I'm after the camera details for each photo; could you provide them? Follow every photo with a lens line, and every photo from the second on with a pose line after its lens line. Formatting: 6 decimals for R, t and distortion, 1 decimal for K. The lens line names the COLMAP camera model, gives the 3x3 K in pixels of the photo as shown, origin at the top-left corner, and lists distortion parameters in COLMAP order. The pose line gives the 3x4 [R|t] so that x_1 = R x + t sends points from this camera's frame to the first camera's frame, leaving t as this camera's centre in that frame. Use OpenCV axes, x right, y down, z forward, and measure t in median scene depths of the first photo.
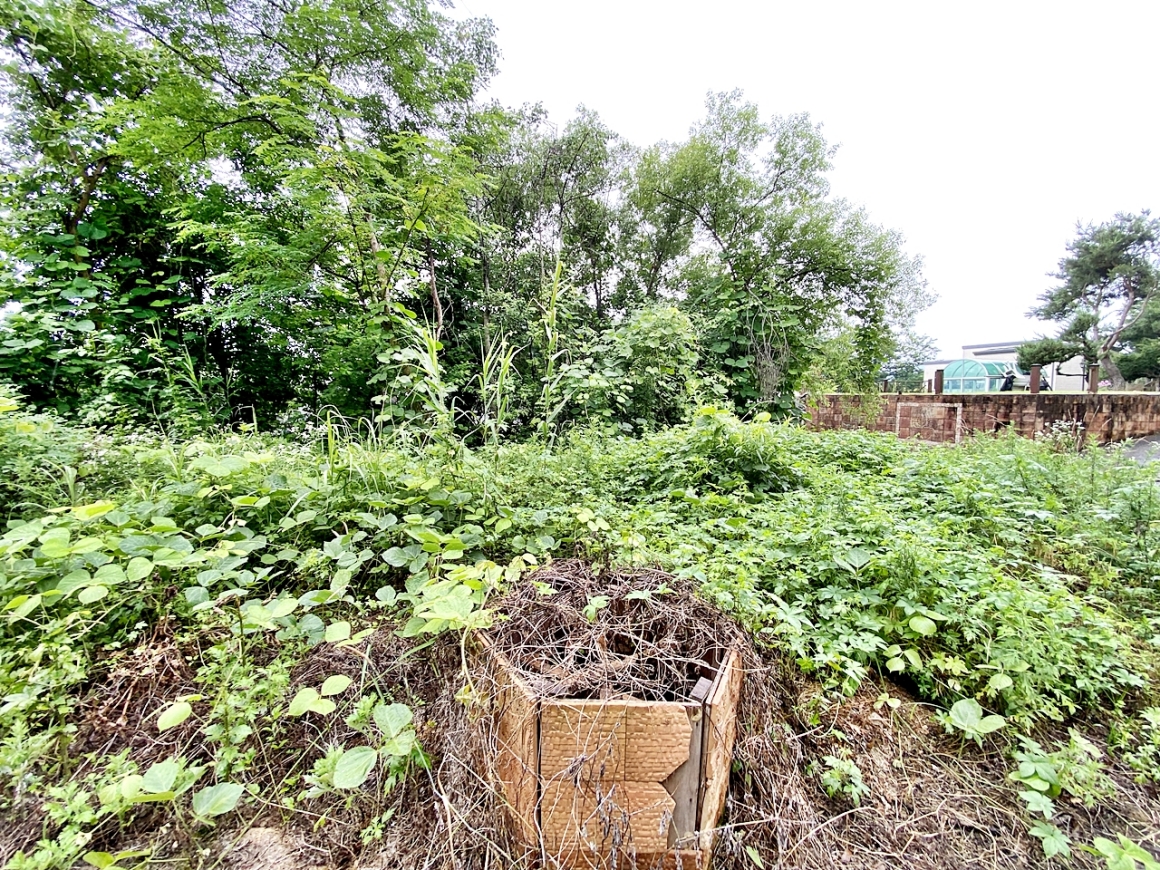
lens RADIAL K [[471.2, 0, 580.0], [0, 471.2, 435.0], [0, 0, 1]] dist [-0.002209, -0.011477]
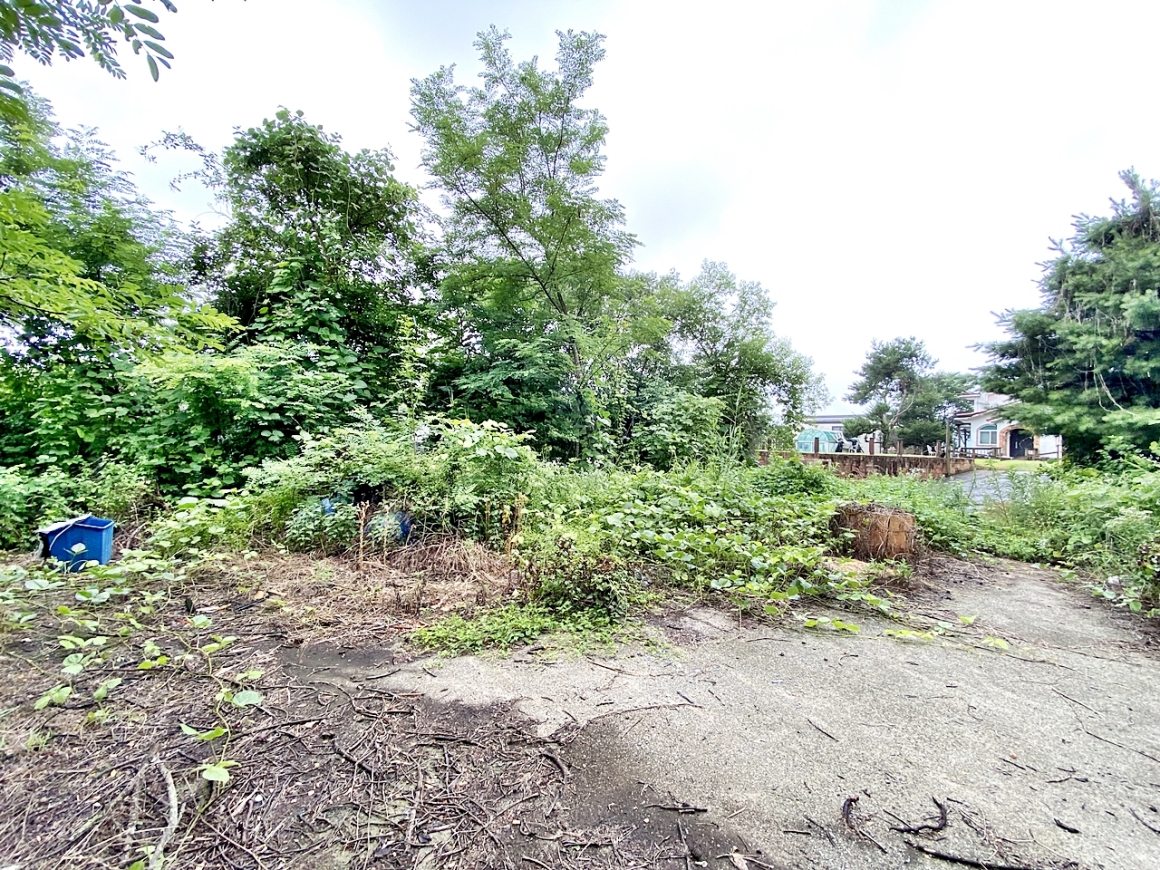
lens RADIAL K [[469.1, 0, 582.3], [0, 469.1, 431.5], [0, 0, 1]] dist [0.021006, -0.020899]
pose [[0.956200, 0.050277, 0.288363, -0.505696], [-0.020000, 0.994058, -0.106998, 0.029027], [-0.292029, 0.096544, 0.951524, -0.315747]]
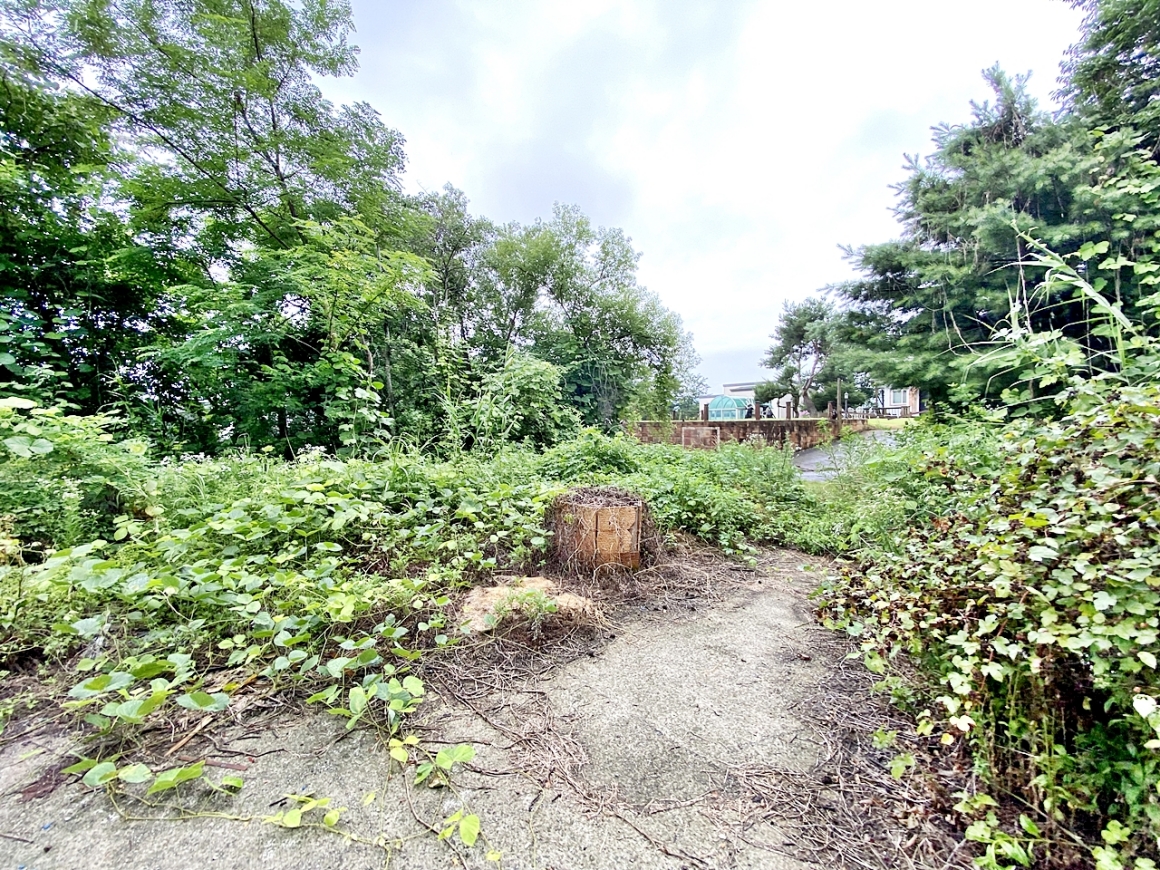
lens RADIAL K [[469.1, 0, 582.3], [0, 469.1, 431.5], [0, 0, 1]] dist [0.021006, -0.020899]
pose [[0.927769, -0.011191, 0.372987, -0.157926], [0.035561, 0.997653, -0.058520, 0.019867], [-0.371457, 0.067557, 0.925989, -0.238471]]
